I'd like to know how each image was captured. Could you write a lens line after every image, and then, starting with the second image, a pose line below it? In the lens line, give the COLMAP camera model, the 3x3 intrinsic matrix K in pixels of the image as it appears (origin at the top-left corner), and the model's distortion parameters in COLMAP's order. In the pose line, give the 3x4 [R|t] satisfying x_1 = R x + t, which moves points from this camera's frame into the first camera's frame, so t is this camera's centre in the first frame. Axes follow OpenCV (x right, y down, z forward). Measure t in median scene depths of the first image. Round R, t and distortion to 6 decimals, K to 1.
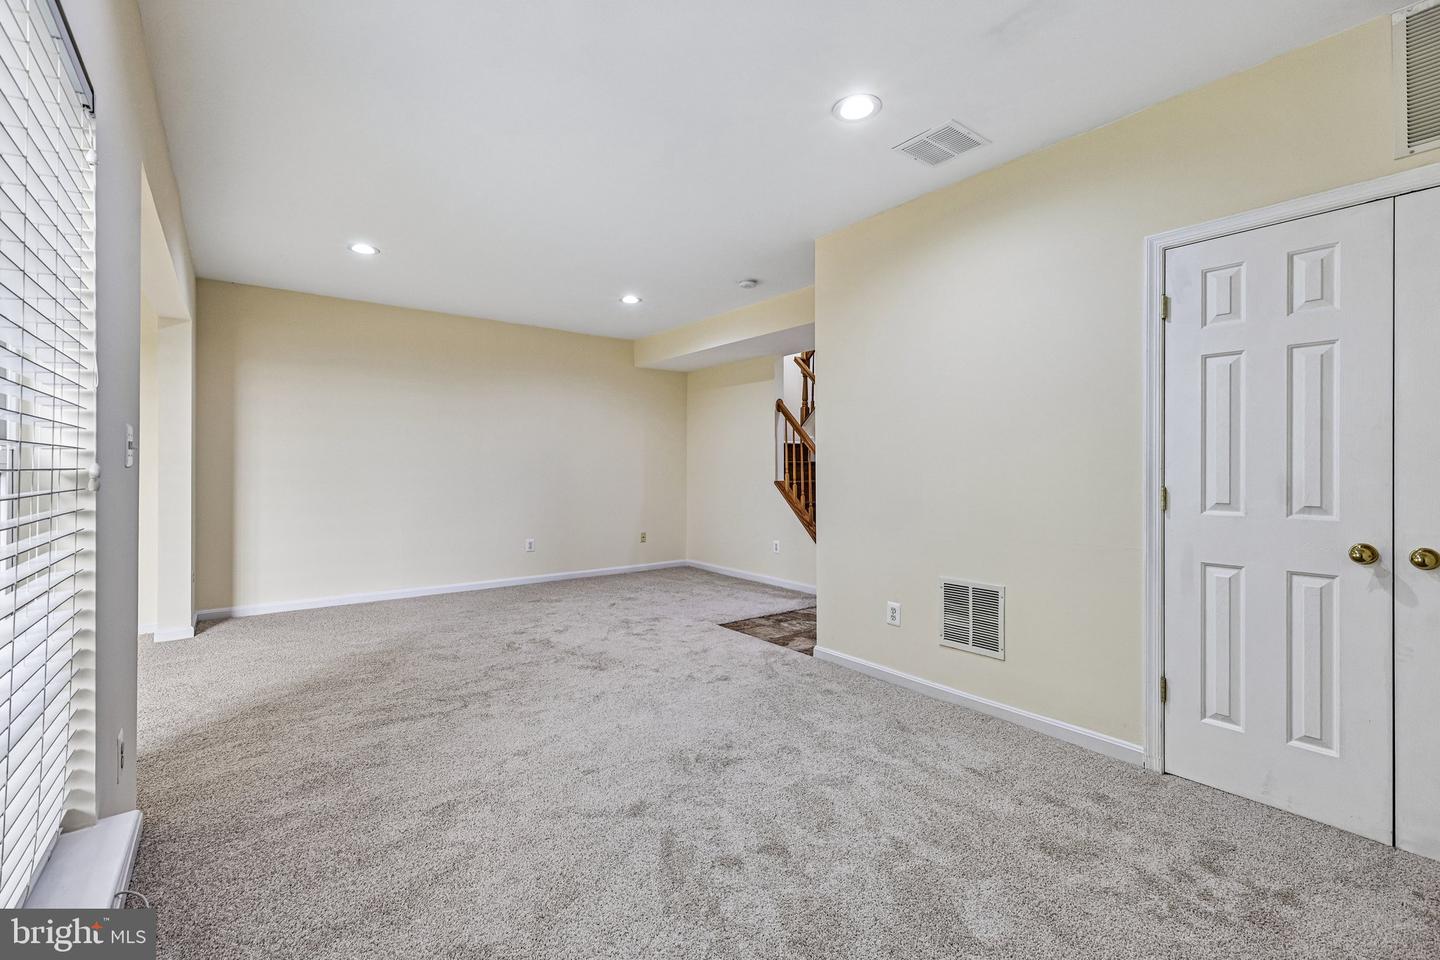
lens RADIAL K [[633.8, 0, 728.6], [0, 633.8, 472.0], [0, 0, 1]] dist [0.000964, 0.000363]
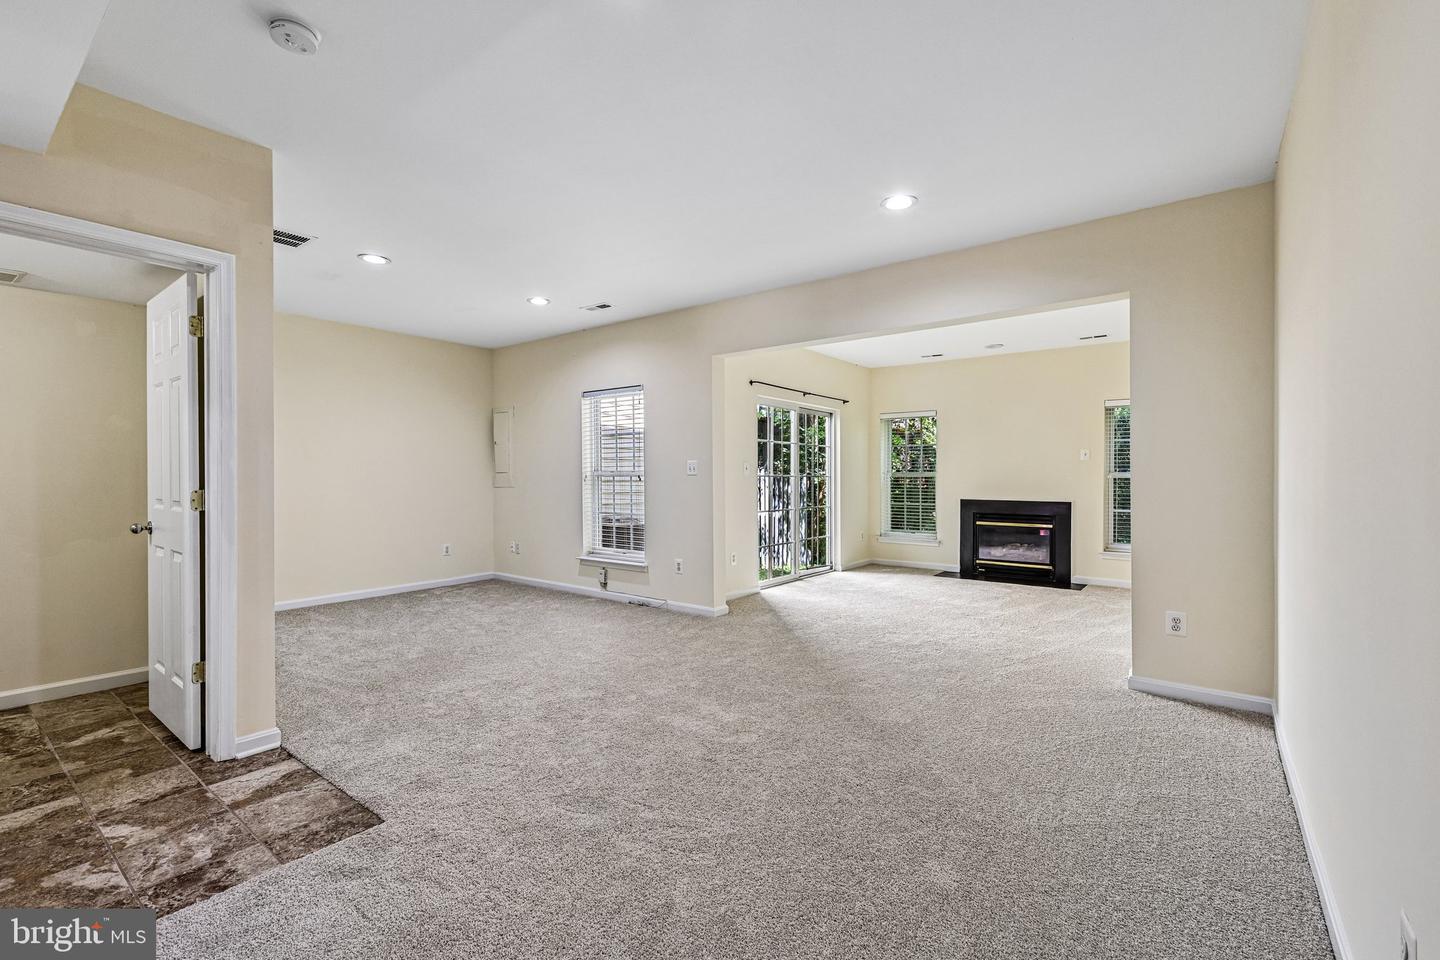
lens RADIAL K [[633.8, 0, 707.0], [0, 633.8, 478.5], [0, 0, 1]] dist [0.000964, 0.000363]
pose [[-0.971680, -0.000917, -0.236299, -0.197956], [-0.003595, 0.999934, 0.010903, -0.016398], [0.236274, 0.011444, -0.971619, 2.221260]]
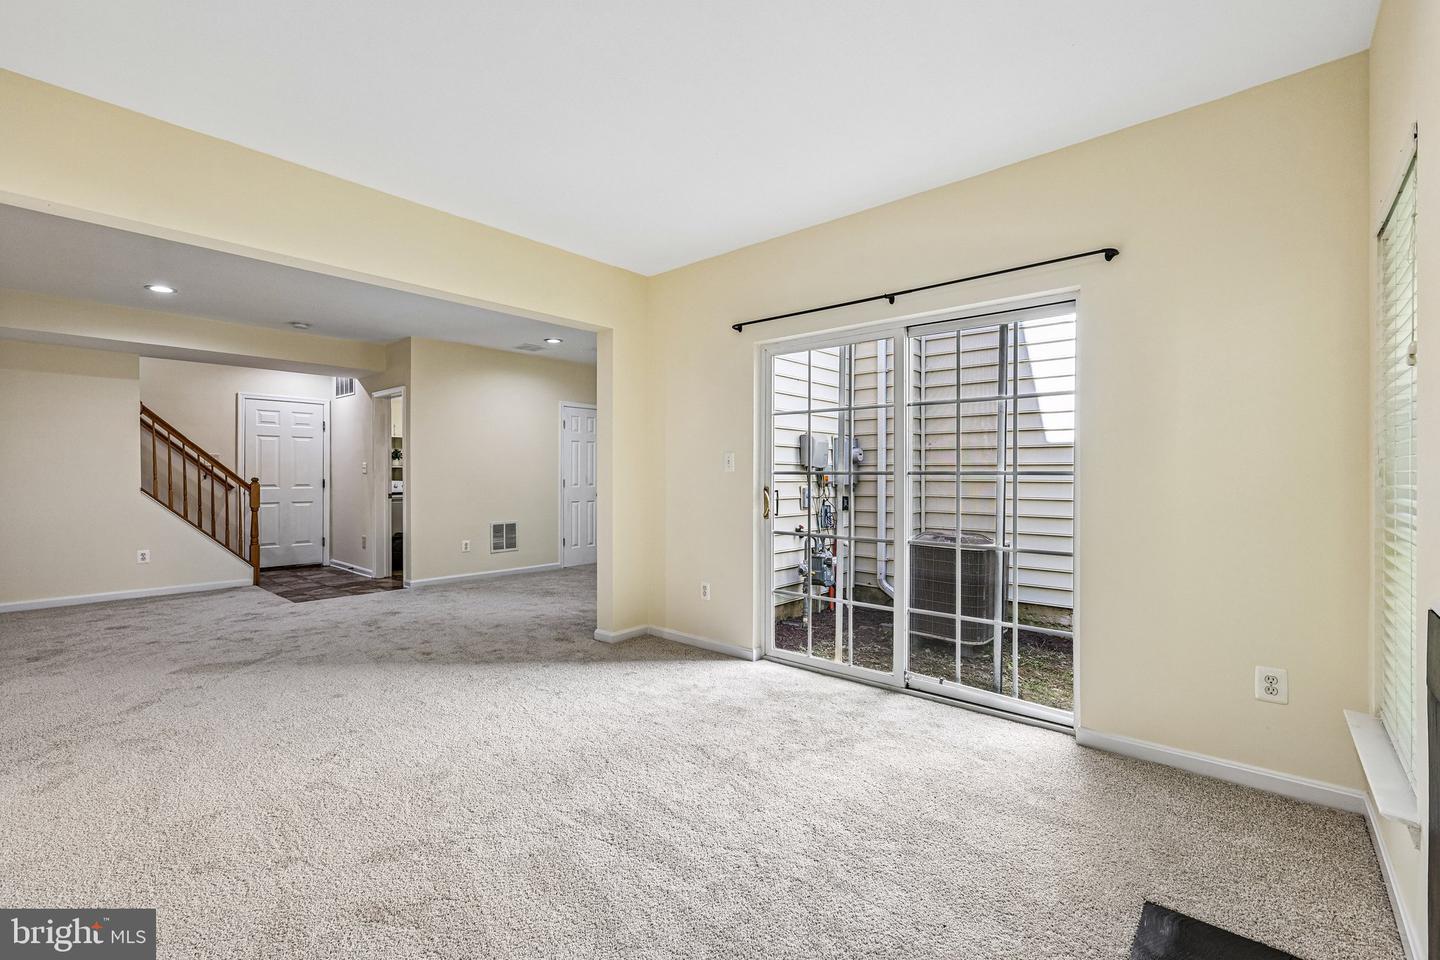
lens RADIAL K [[633.8, 0, 725.4], [0, 633.8, 471.5], [0, 0, 1]] dist [0.000964, 0.000363]
pose [[-0.181726, 0.001768, 0.983348, -2.027470], [0.007233, 0.999974, -0.000461, -0.006362], [-0.983323, 0.007029, -0.181734, 0.606950]]
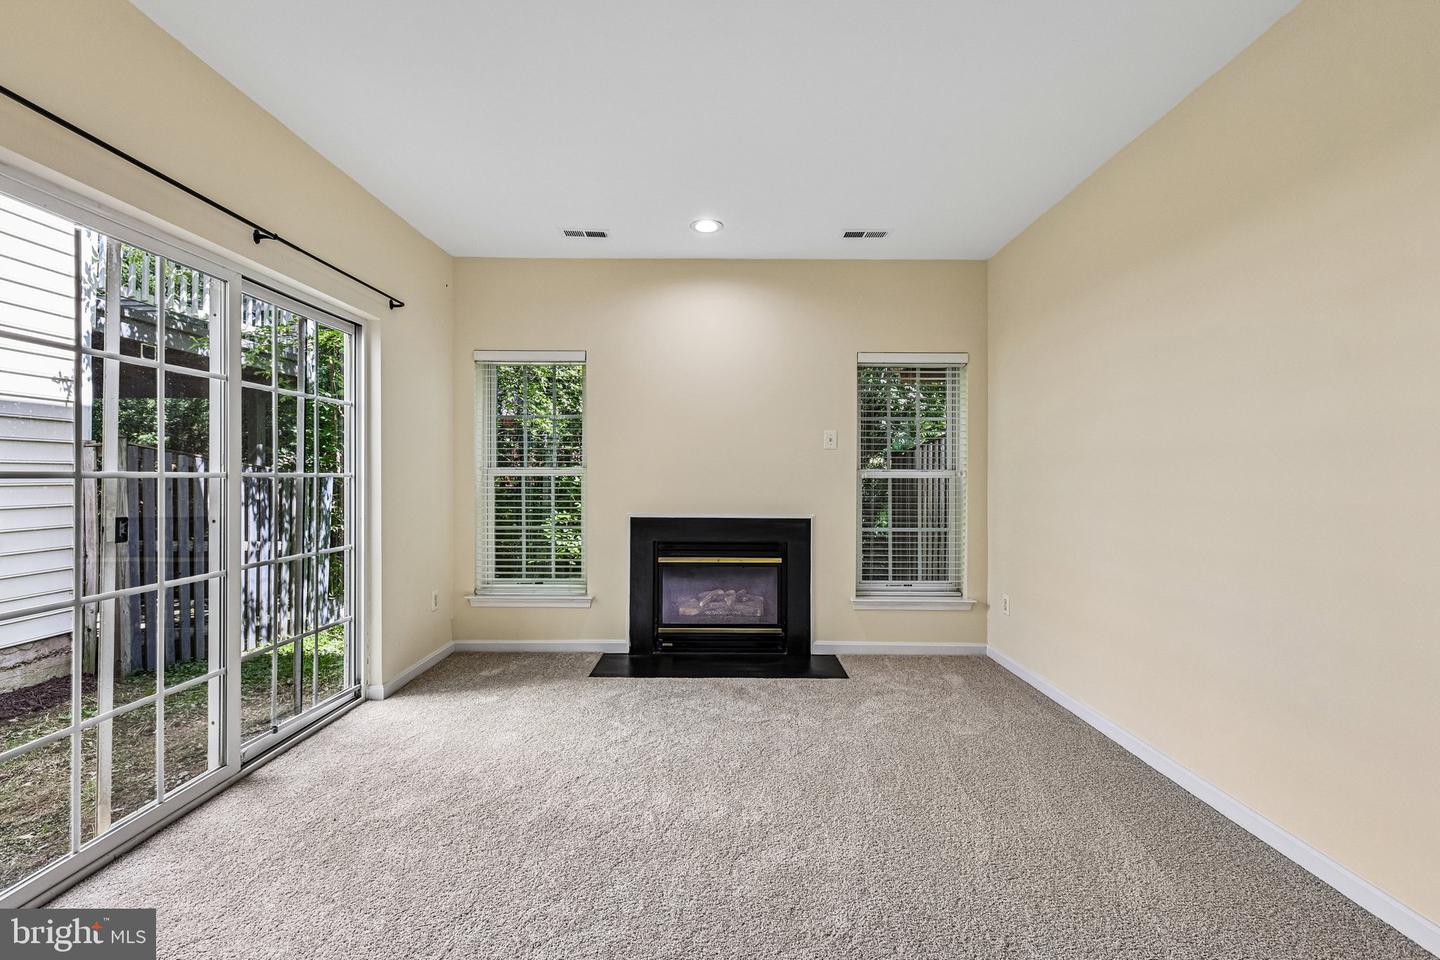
lens RADIAL K [[633.8, 0, 718.0], [0, 633.8, 472.3], [0, 0, 1]] dist [0.000964, 0.000363]
pose [[-0.619723, -0.003733, -0.784812, -0.798301], [-0.007566, 0.999971, 0.001217, -0.010139], [0.784784, 0.006692, -0.619733, 1.050611]]
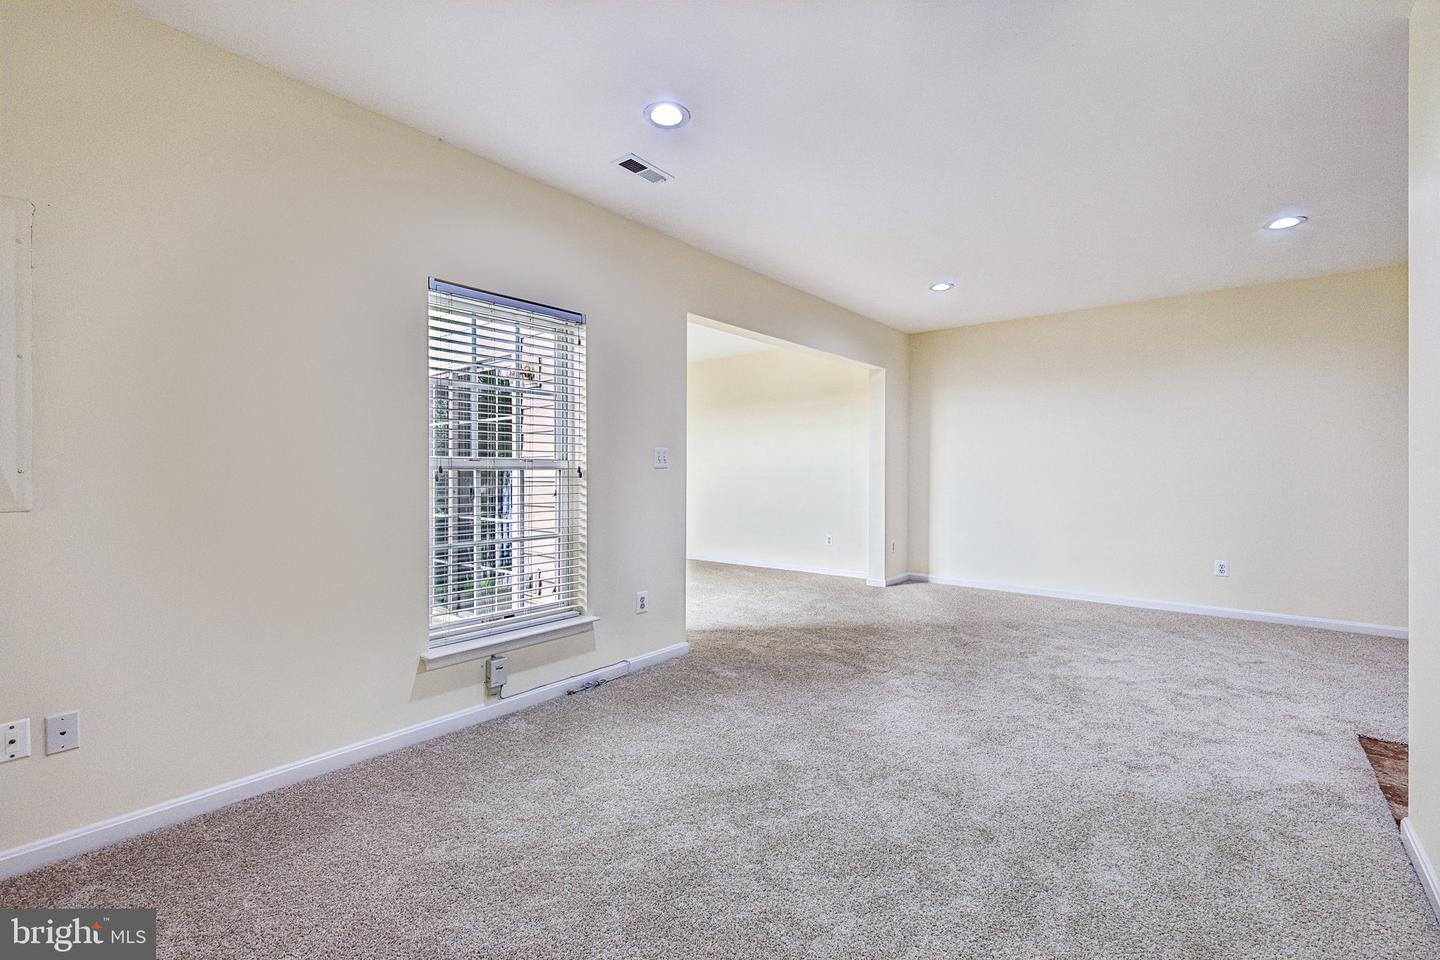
lens RADIAL K [[633.8, 0, 725.5], [0, 633.8, 474.3], [0, 0, 1]] dist [0.000964, 0.000363]
pose [[0.216031, 0.007429, -0.976358, 0.645131], [-0.007825, 0.999952, 0.005877, -0.004260], [0.976355, 0.006370, 0.216079, 0.431909]]
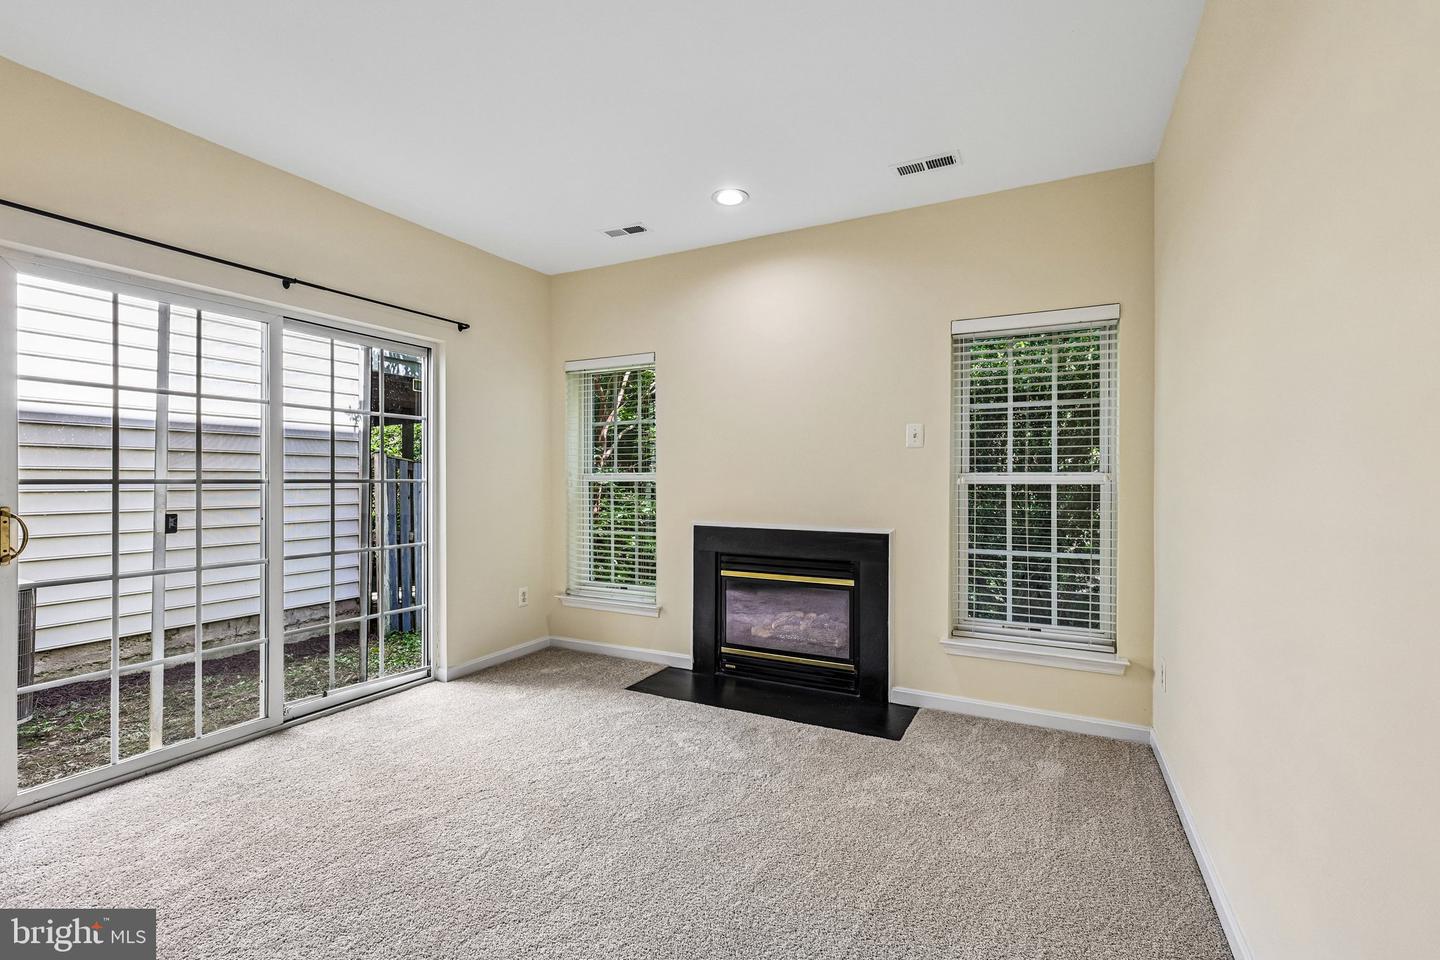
lens RADIAL K [[633.8, 0, 708.6], [0, 633.8, 485.0], [0, 0, 1]] dist [0.000964, 0.000363]
pose [[-0.912681, 0.003453, -0.408657, -1.234594], [-0.002552, 0.999897, 0.014148, -0.010970], [0.408664, 0.013955, -0.912578, 1.230173]]
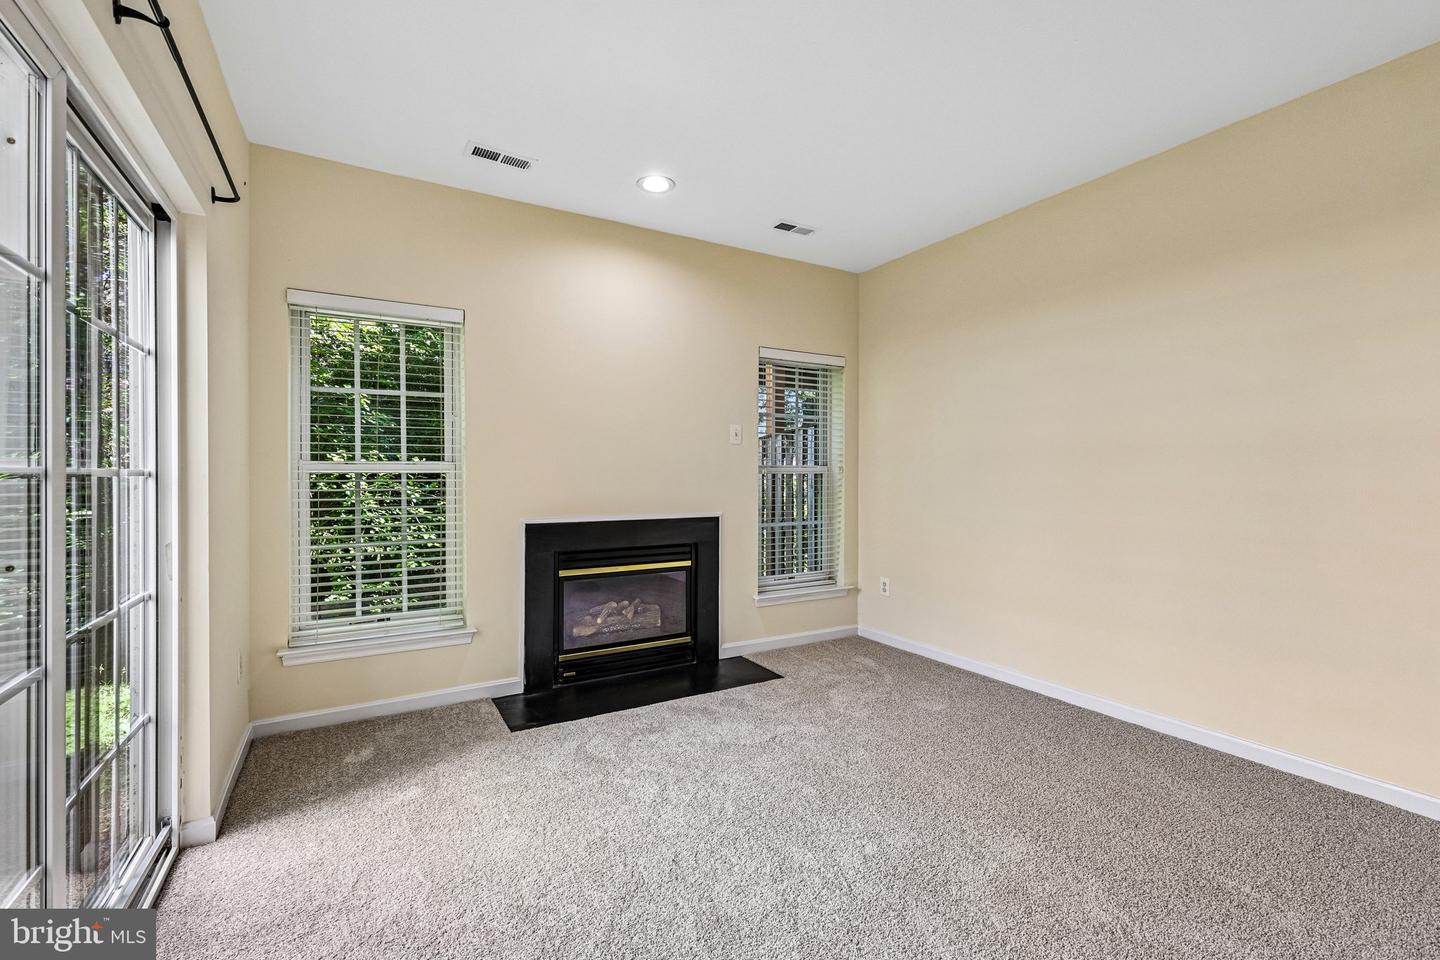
lens RADIAL K [[633.8, 0, 723.2], [0, 633.8, 472.9], [0, 0, 1]] dist [0.000964, 0.000363]
pose [[-0.130994, 0.005687, -0.991367, -0.712460], [-0.007612, 0.999948, 0.006743, -0.008922], [0.991354, 0.008430, -0.130944, 0.565336]]
